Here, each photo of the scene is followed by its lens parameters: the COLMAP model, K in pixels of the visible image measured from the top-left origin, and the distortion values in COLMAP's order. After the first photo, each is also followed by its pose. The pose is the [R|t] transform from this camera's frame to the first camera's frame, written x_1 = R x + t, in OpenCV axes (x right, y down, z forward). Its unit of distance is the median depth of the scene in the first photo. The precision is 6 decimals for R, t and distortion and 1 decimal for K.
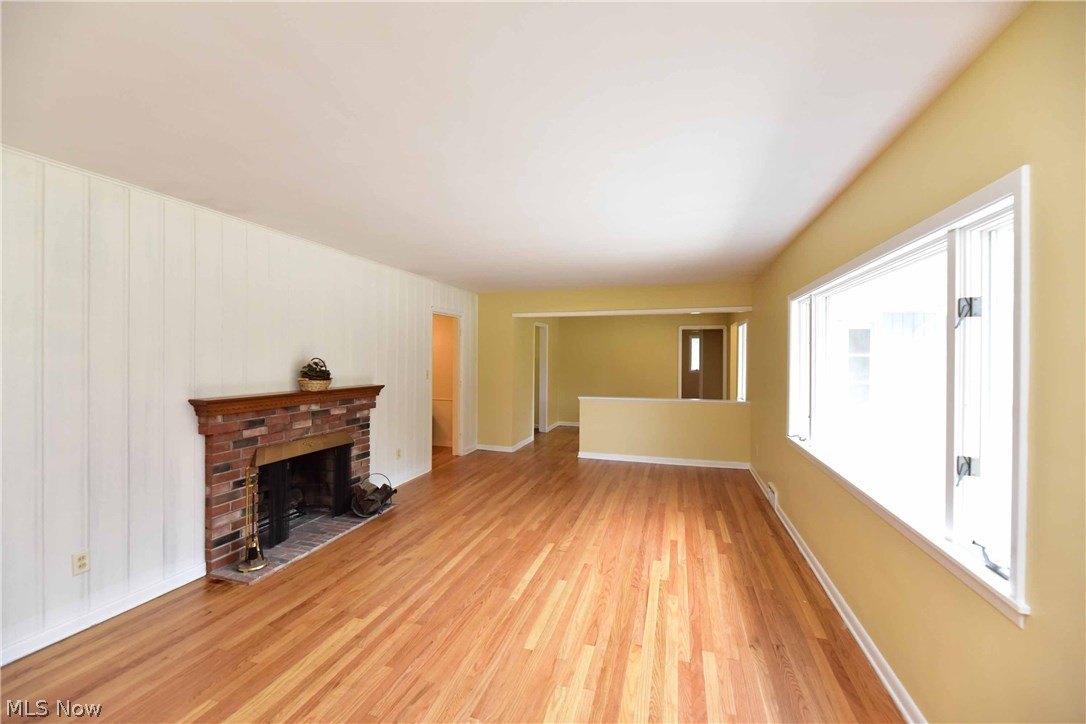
lens RADIAL K [[444.1, 0, 540.7], [0, 444.1, 363.2], [0, 0, 1]] dist [-0.001609, -0.000653]
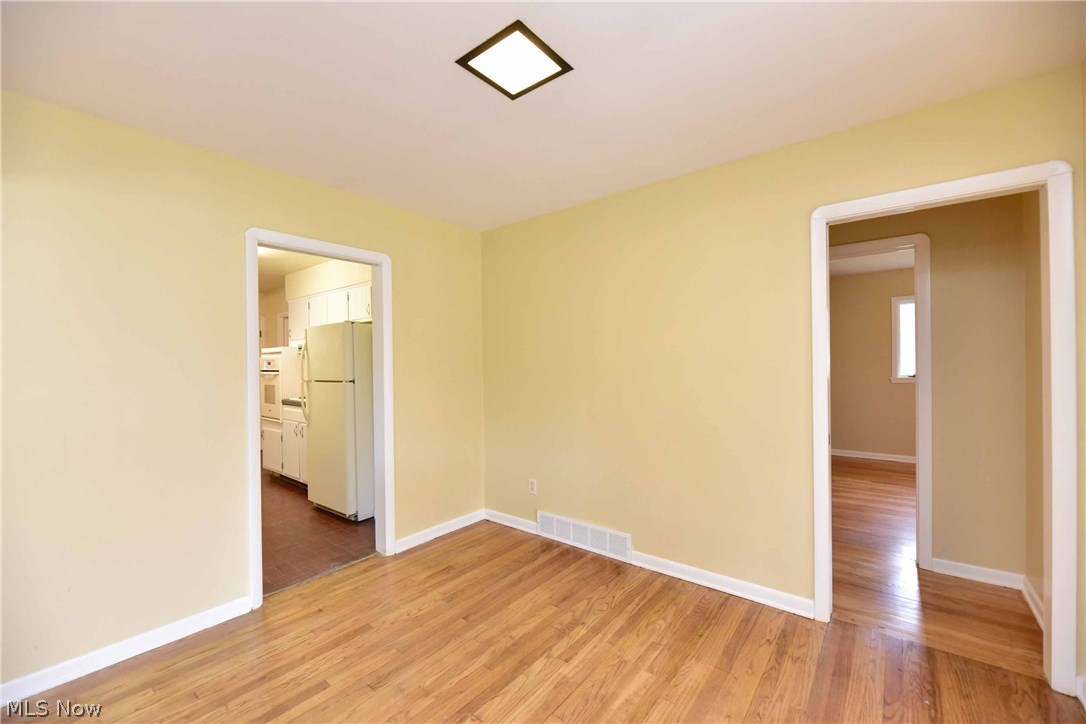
lens RADIAL K [[434.1, 0, 543.5], [0, 434.1, 364.7], [0, 0, 1]] dist [-0.000361, -0.000477]
pose [[0.927916, -0.019543, -0.372276, 0.618826], [0.014674, 0.999766, -0.015909, 0.019124], [0.372500, 0.009299, 0.927986, 1.679036]]
